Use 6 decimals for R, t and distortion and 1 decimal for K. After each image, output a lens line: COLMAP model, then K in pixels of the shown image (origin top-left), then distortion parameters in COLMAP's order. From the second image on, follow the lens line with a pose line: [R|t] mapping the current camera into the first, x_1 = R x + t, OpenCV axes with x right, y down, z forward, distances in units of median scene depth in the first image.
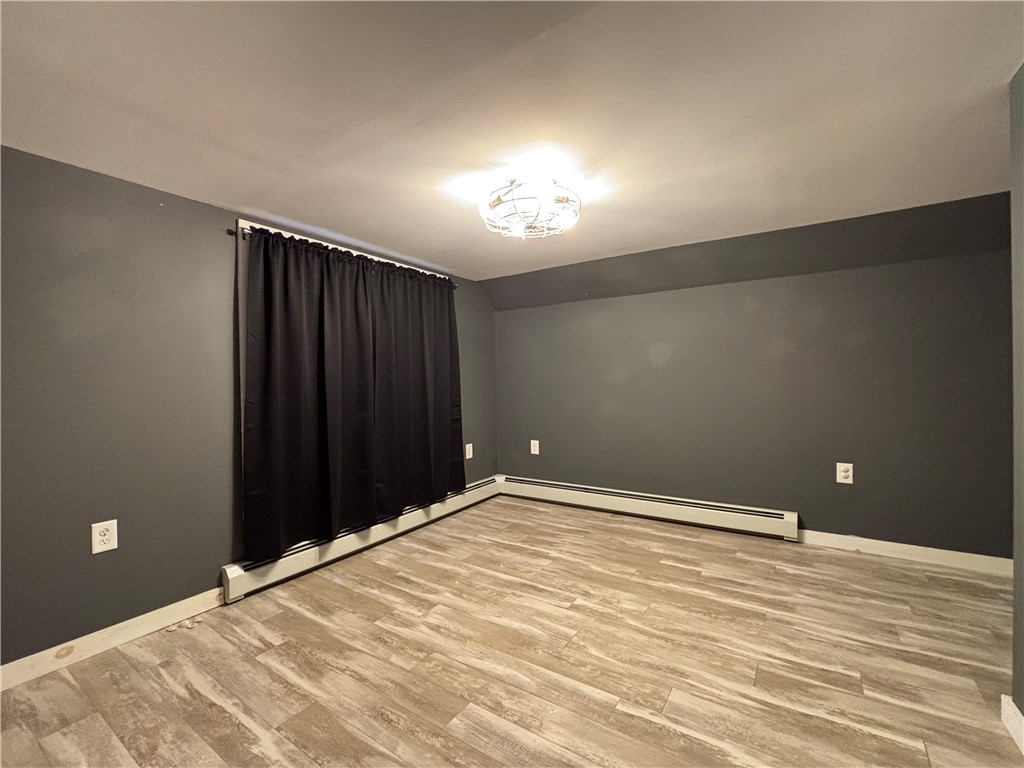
lens RADIAL K [[449.7, 0, 512.0], [0, 449.7, 384.0], [0, 0, 1]] dist [-0.000246, 0.003388]
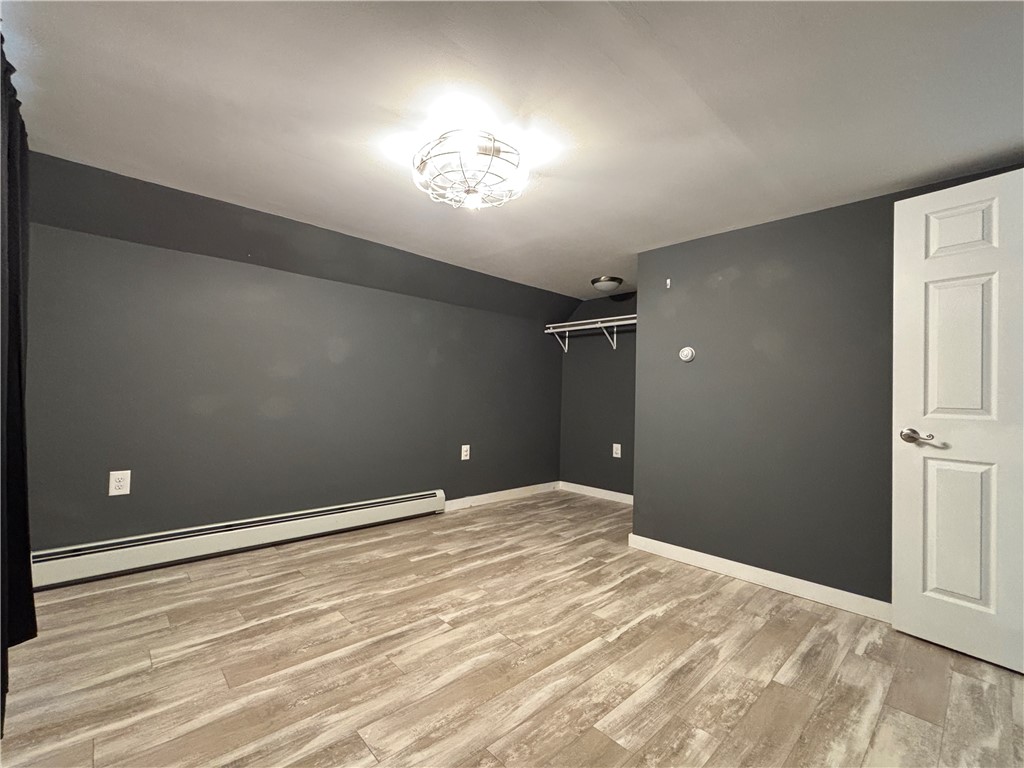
lens RADIAL K [[449.7, 0, 512.0], [0, 449.7, 384.0], [0, 0, 1]] dist [-0.000246, 0.003388]
pose [[0.241995, 0.038321, 0.969520, -0.668558], [-0.015126, 0.999247, -0.035720, 0.041693], [-0.970160, -0.006021, 0.242393, 0.615815]]
